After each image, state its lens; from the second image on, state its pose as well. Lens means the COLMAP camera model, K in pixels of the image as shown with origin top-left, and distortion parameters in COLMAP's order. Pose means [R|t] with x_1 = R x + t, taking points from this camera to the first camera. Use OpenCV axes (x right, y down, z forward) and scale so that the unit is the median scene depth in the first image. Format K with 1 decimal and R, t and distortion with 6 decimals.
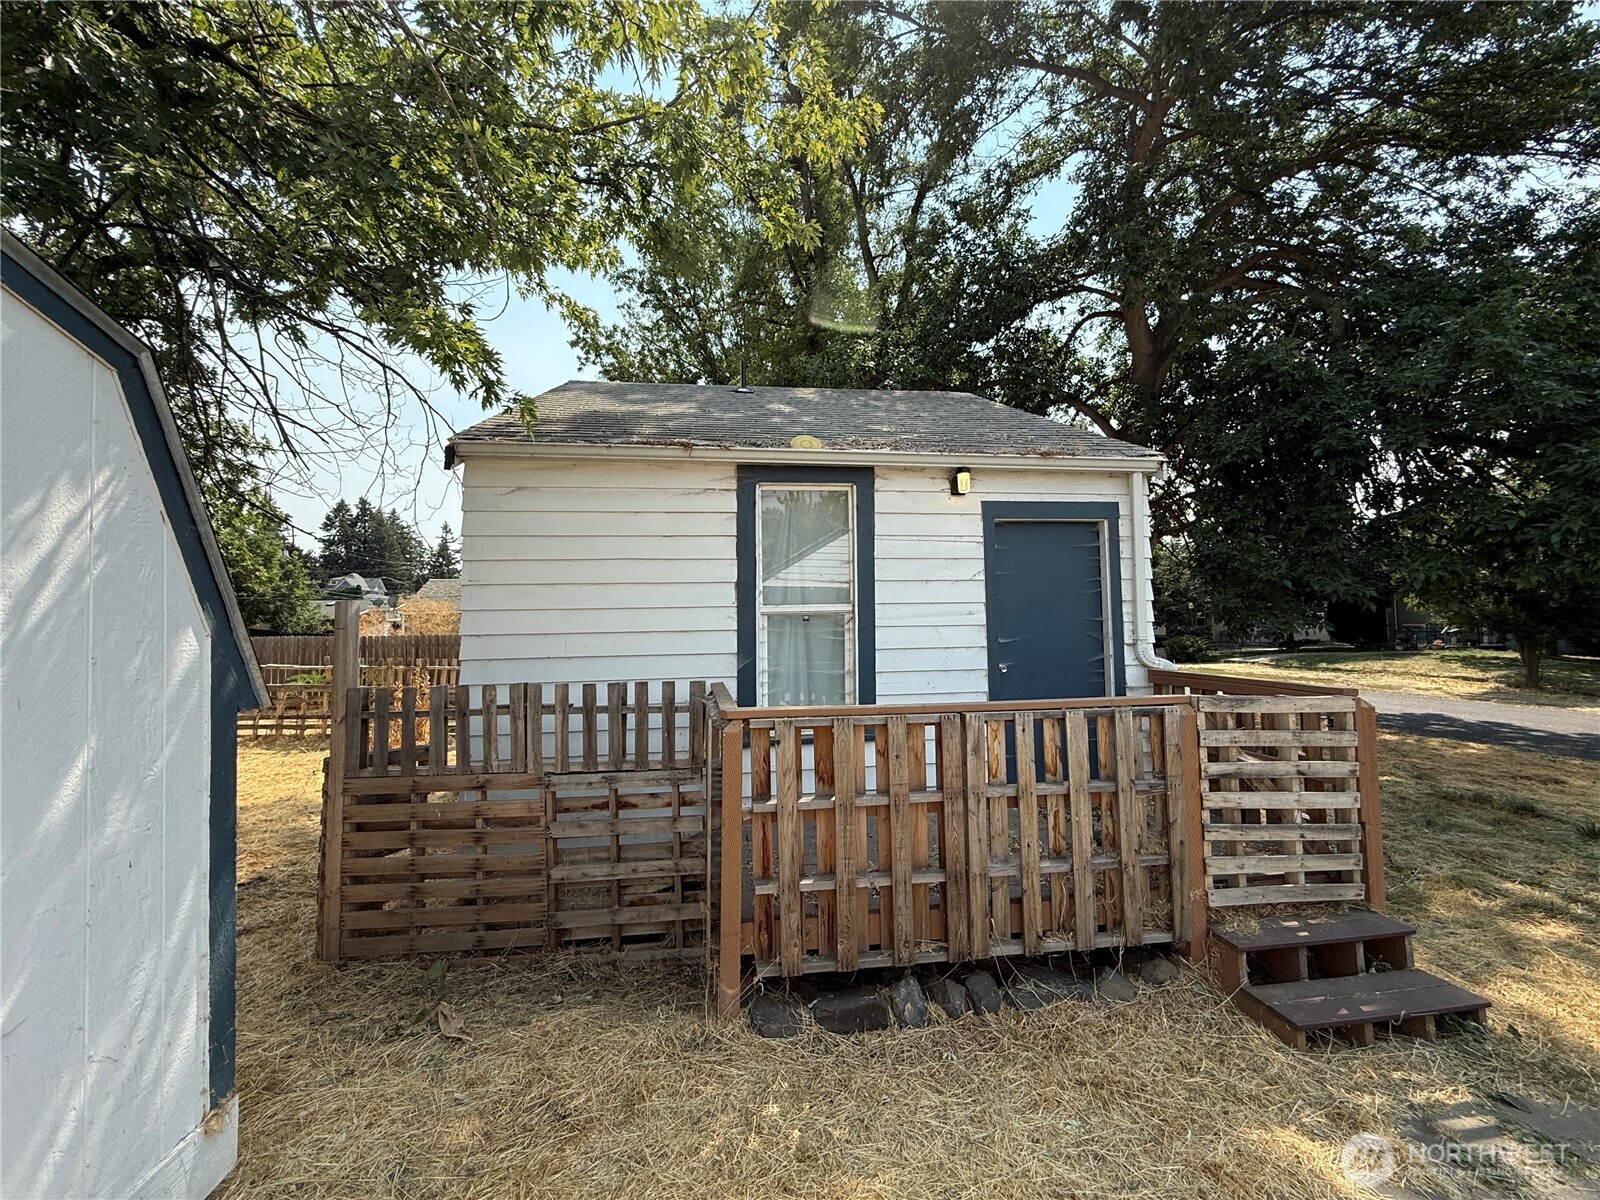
lens RADIAL K [[652.7, 0, 800.0], [0, 652.7, 600.0], [0, 0, 1]] dist [-0.001189, -0.000050]
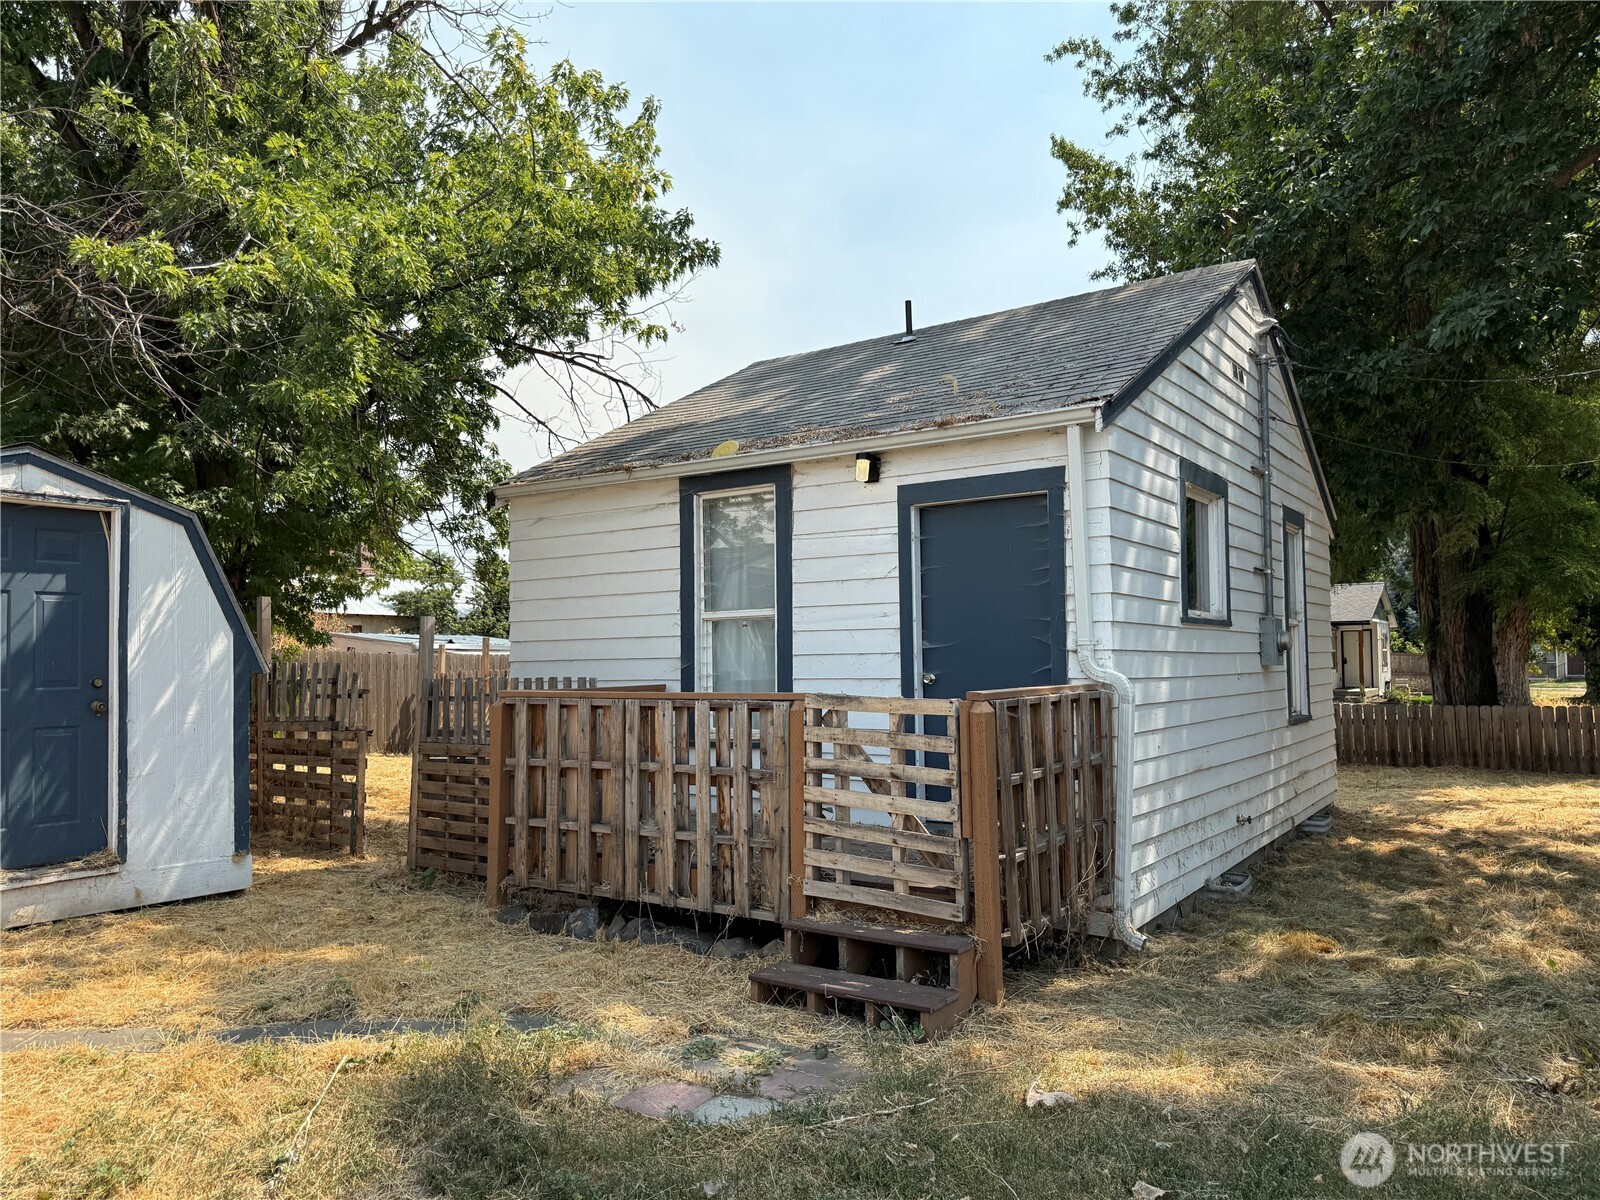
lens RADIAL K [[1136.9, 0, 803.2], [0, 1136.9, 616.5], [0, 0, 1]] dist [0.084044, -0.084673]
pose [[0.748148, -0.022082, -0.663165, 1.256359], [0.033818, 0.999416, 0.004873, 0.012492], [0.662670, -0.026073, 0.748457, -0.240649]]
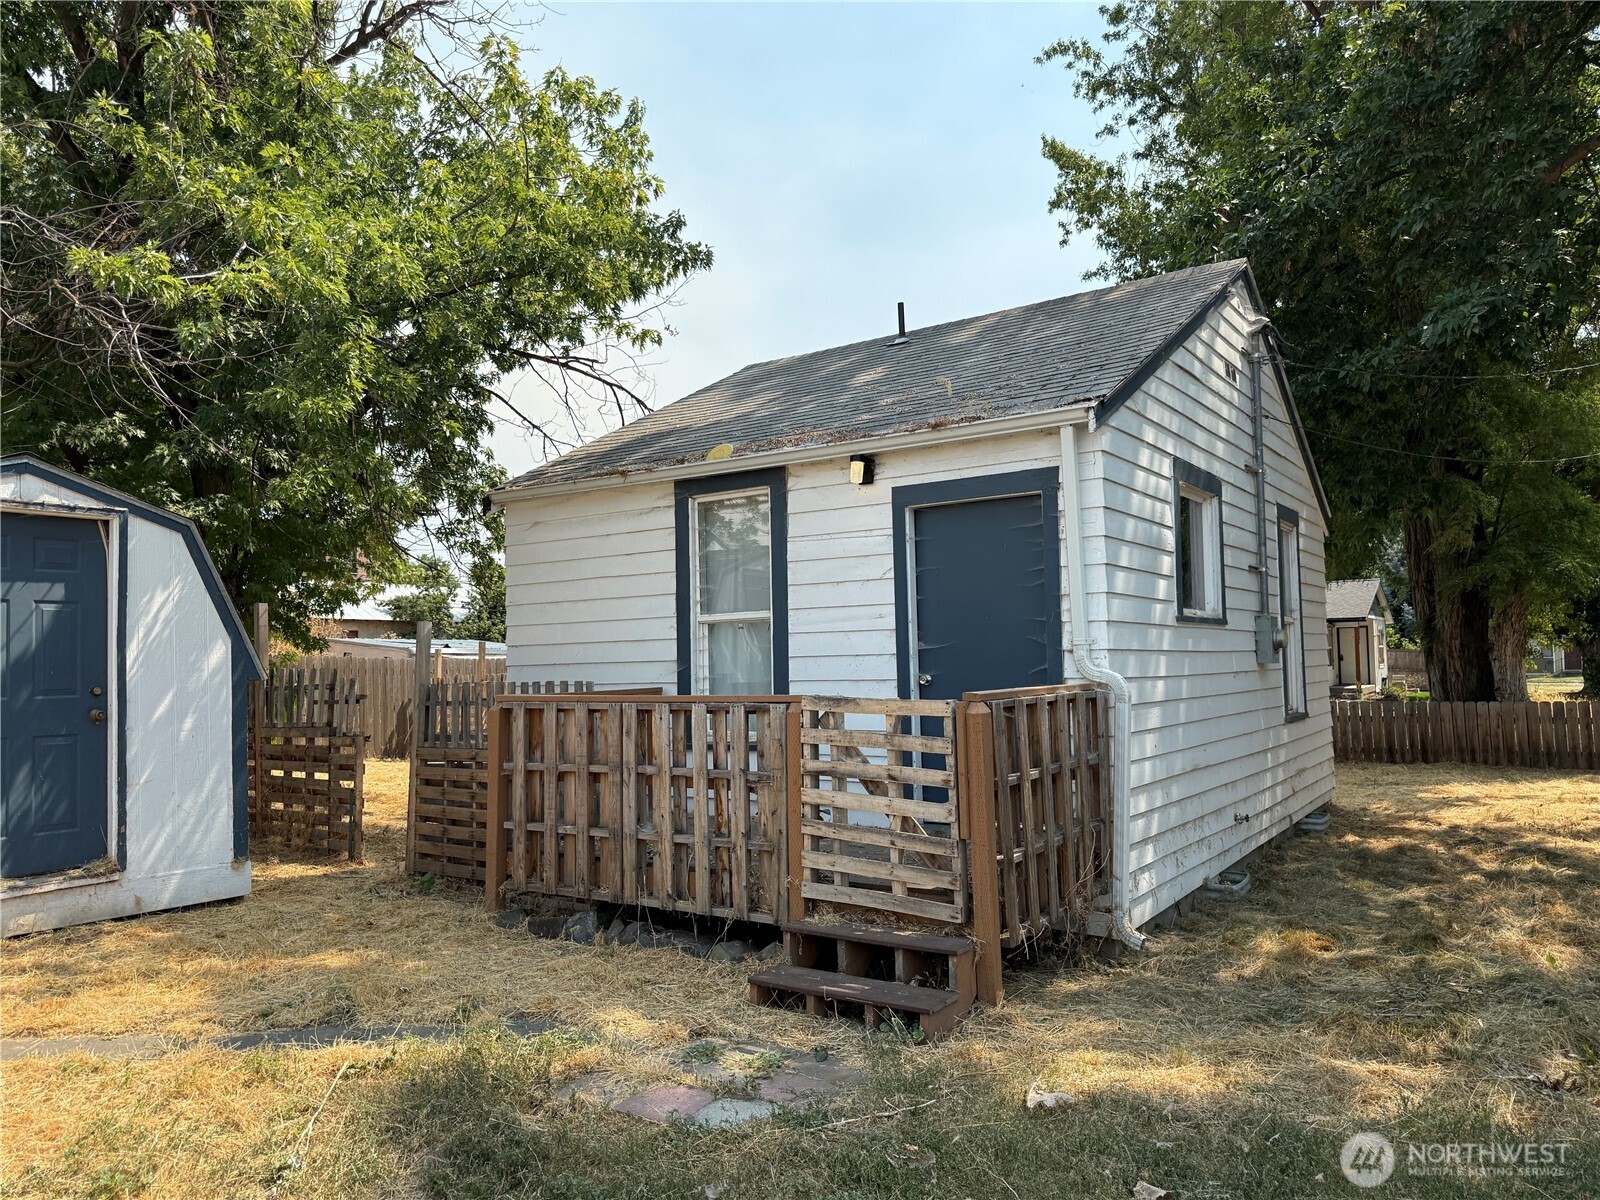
lens RADIAL K [[1136.6, 0, 796.0], [0, 1136.6, 609.5], [0, 0, 1]] dist [0.084671, -0.085155]
pose [[0.746476, -0.033087, -0.664589, 1.257974], [0.042223, 0.999106, -0.002315, 0.011083], [0.664071, -0.026333, 0.747205, -0.243645]]
